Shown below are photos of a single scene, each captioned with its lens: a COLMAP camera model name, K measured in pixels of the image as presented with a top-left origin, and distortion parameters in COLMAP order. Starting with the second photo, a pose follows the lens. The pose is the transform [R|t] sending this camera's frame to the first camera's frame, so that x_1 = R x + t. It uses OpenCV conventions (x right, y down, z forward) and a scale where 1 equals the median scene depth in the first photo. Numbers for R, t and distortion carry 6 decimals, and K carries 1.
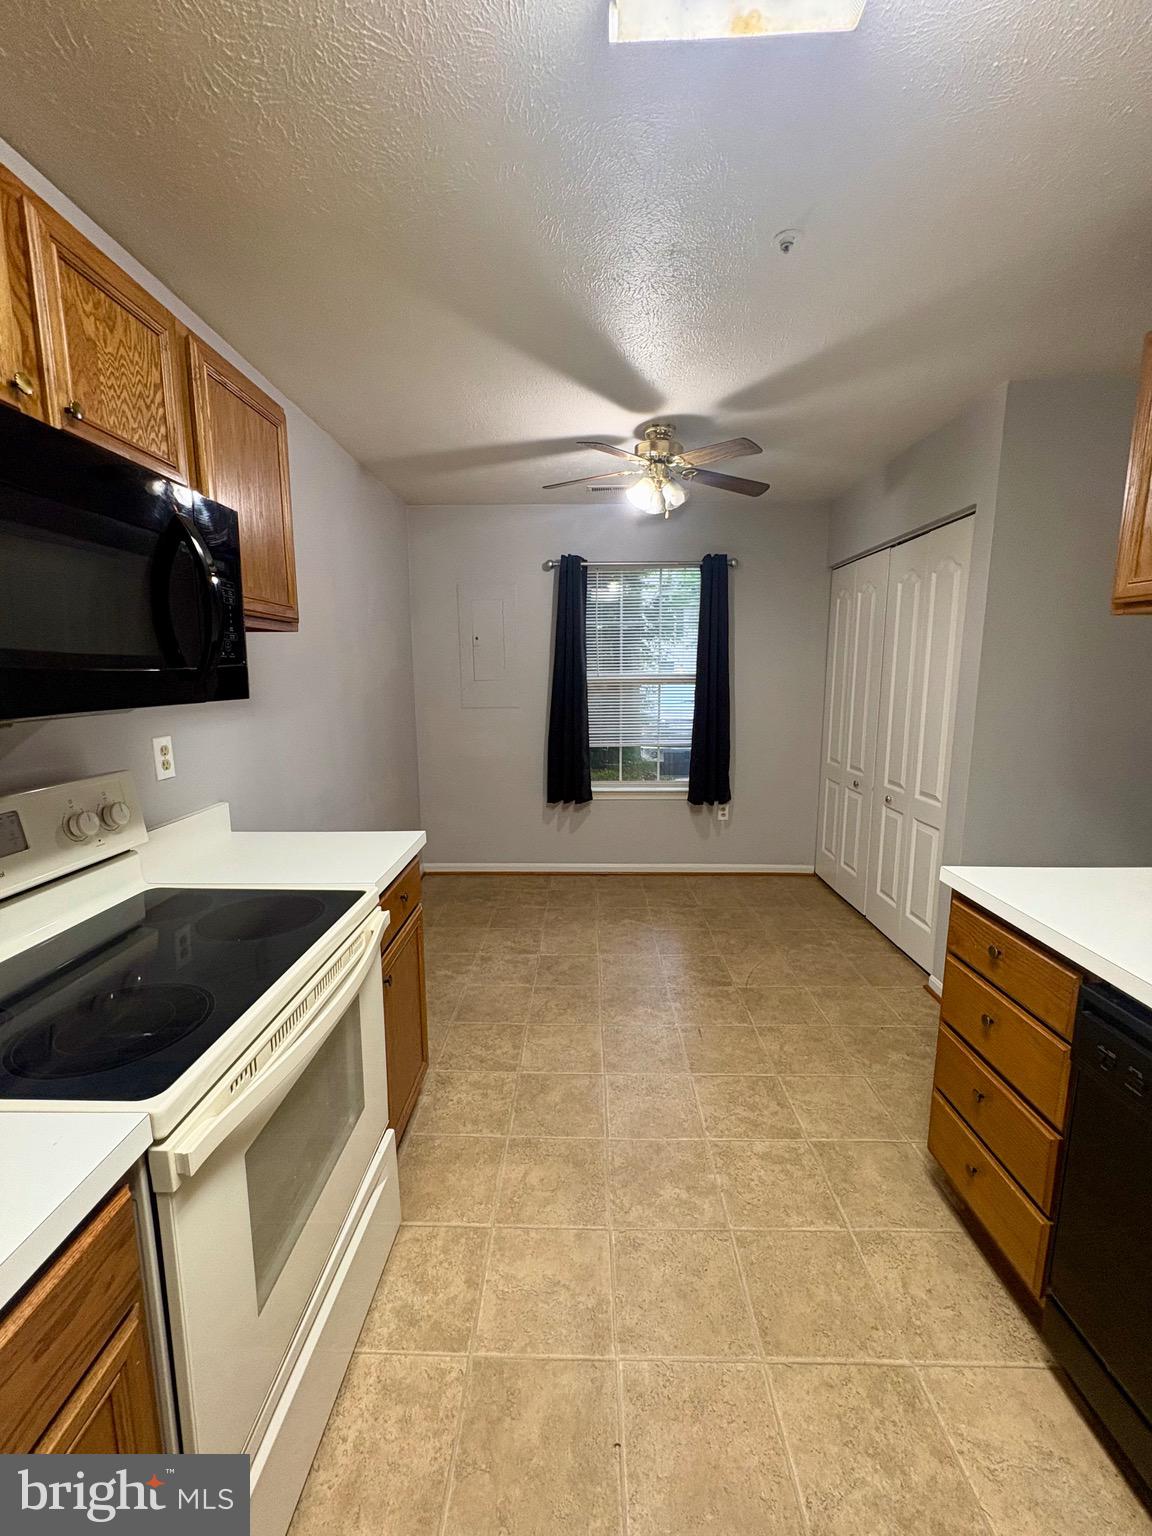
lens RADIAL K [[621.5, 0, 570.5], [0, 621.5, 764.5], [0, 0, 1]] dist [0.000811, -0.000092]
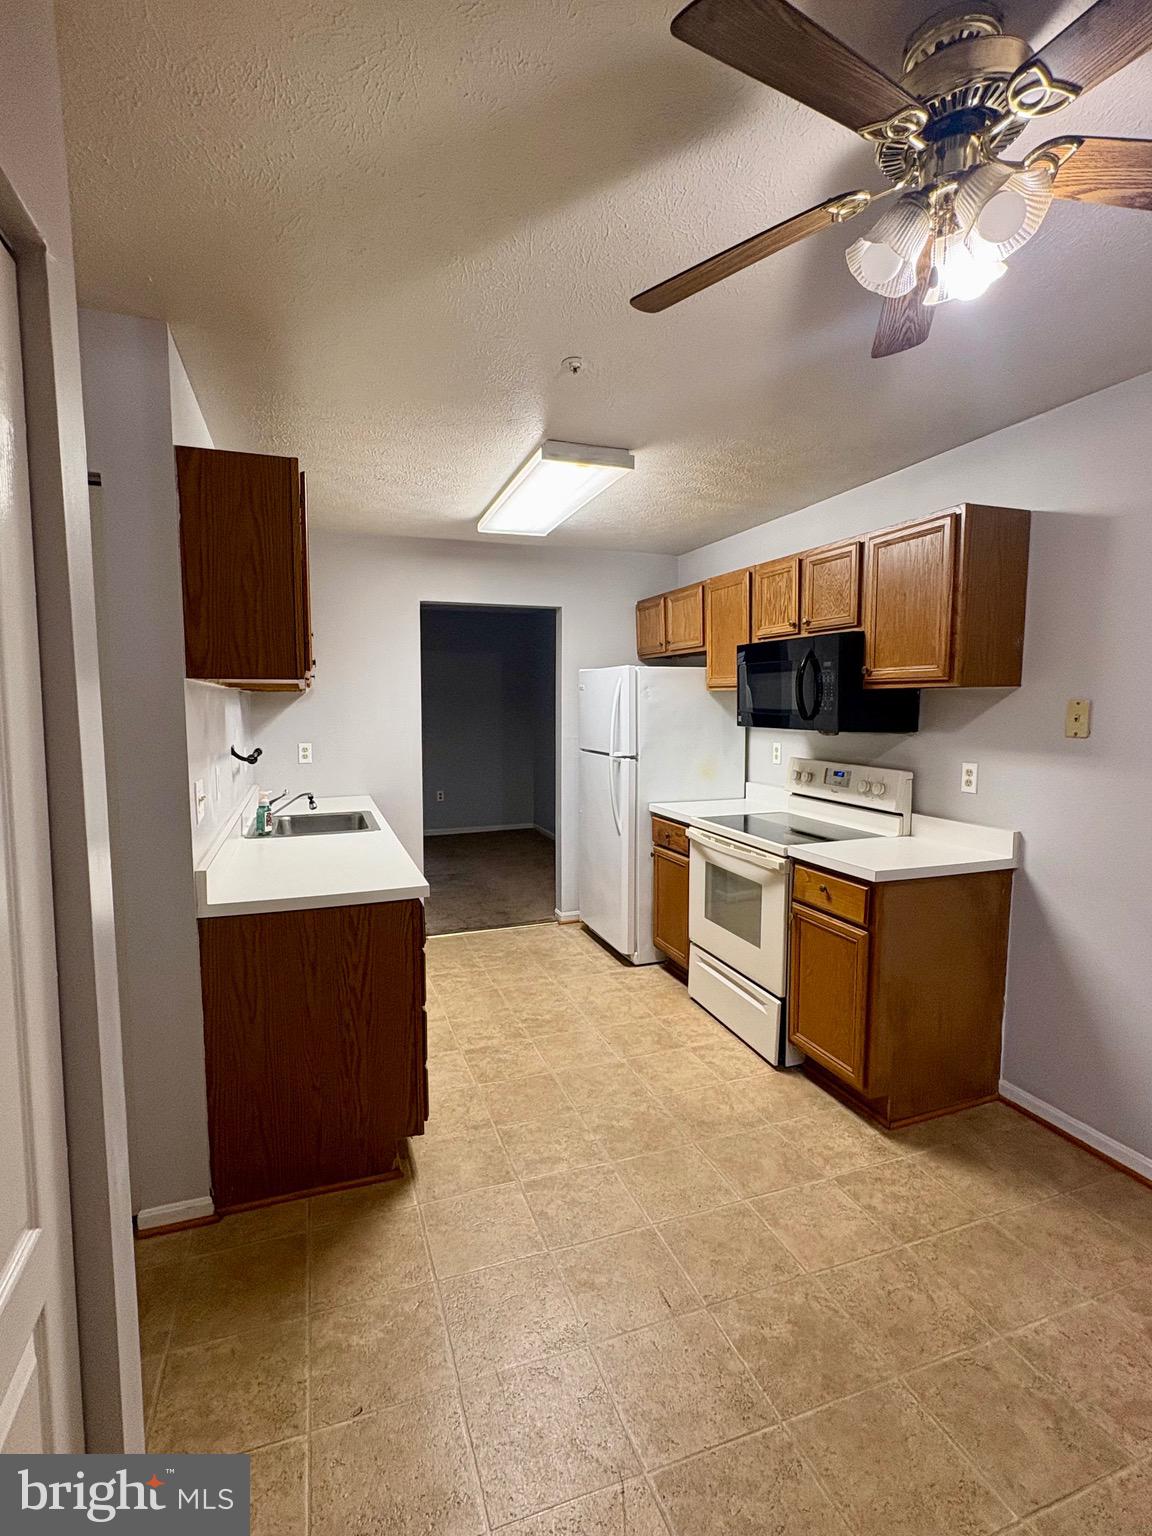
lens RADIAL K [[753.9, 0, 580.2], [0, 753.9, 766.0], [0, 0, 1]] dist [-0.003343, 0.000748]
pose [[-0.931264, 0.032477, -0.362896, 0.755483], [-0.053397, 0.973099, 0.224115, -0.356195], [0.360412, 0.228088, -0.904477, 2.117426]]
